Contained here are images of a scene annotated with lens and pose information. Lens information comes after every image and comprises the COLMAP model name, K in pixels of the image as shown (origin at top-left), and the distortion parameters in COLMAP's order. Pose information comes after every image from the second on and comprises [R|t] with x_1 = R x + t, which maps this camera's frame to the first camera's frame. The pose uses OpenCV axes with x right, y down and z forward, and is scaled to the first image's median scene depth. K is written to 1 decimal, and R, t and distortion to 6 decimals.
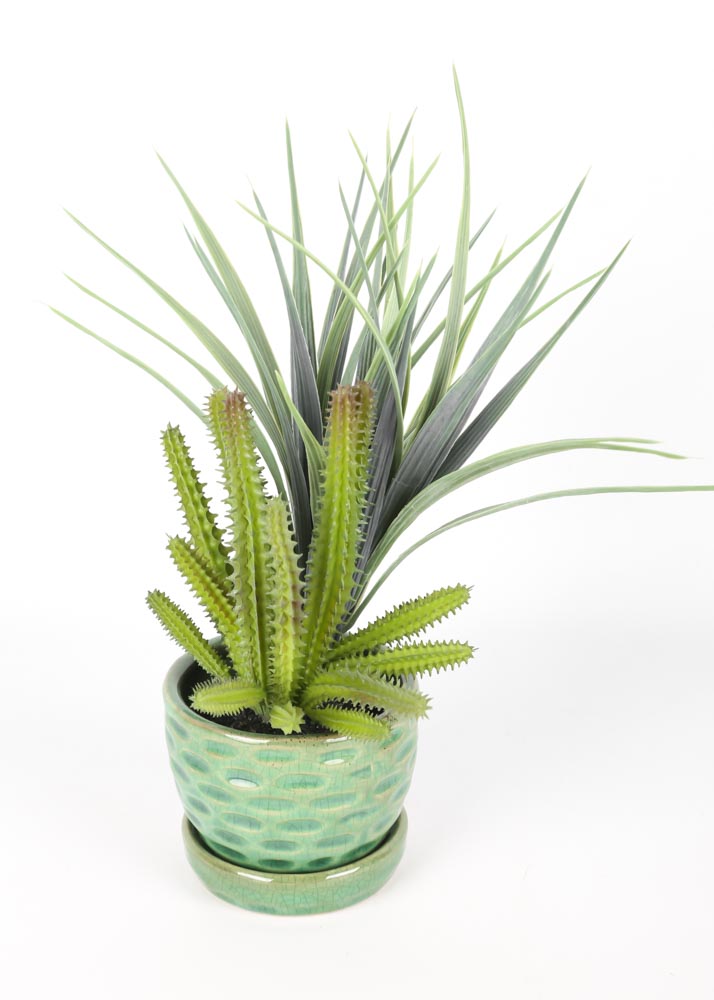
lens RADIAL K [[2269.0, 0, 336.7], [0, 2269.0, 454.9], [0, 0, 1]] dist [0.264067, -0.053968]
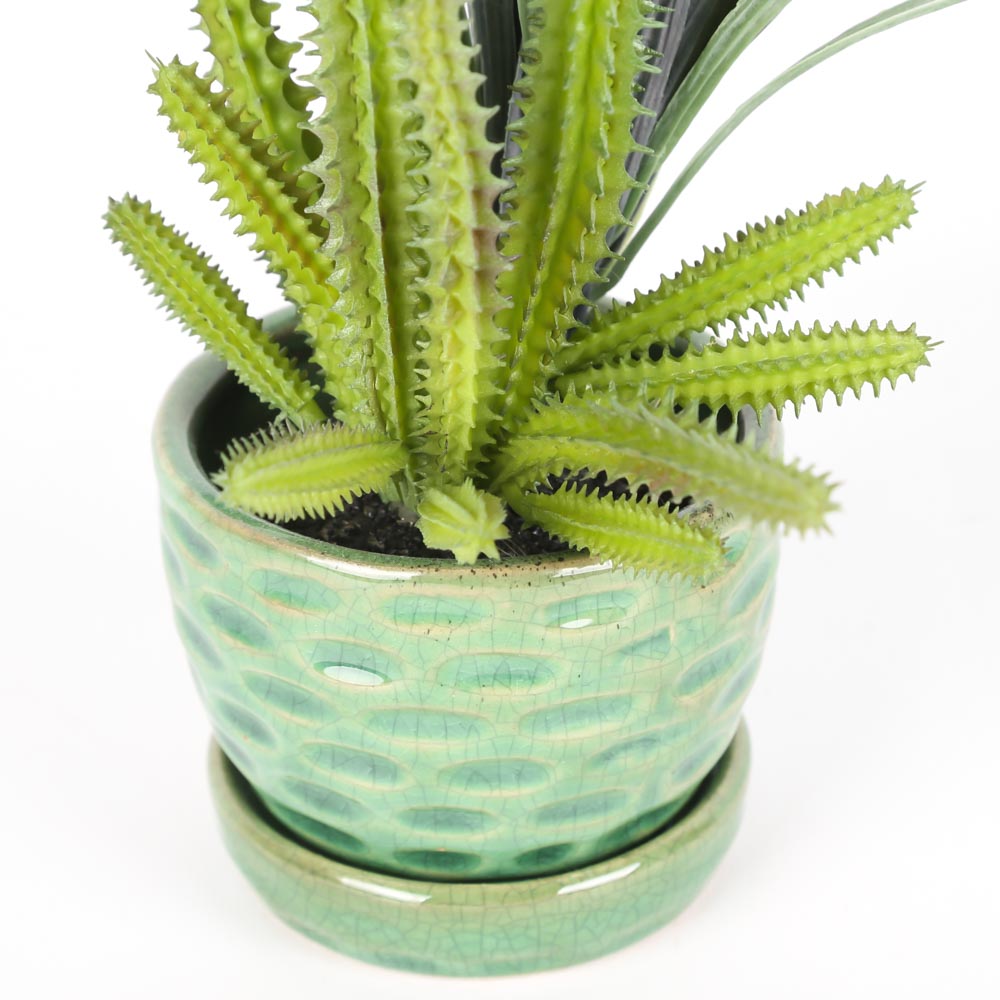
lens RADIAL K [[4267.9, 0, 587.6], [0, 4267.9, 499.8], [0, 0, 1]] dist [0.324982, 2.686052]
pose [[0.999880, -0.006216, 0.014177, -0.010091], [0.004182, 0.990251, 0.139229, 0.007947], [-0.014904, -0.139153, 0.990159, 0.251831]]
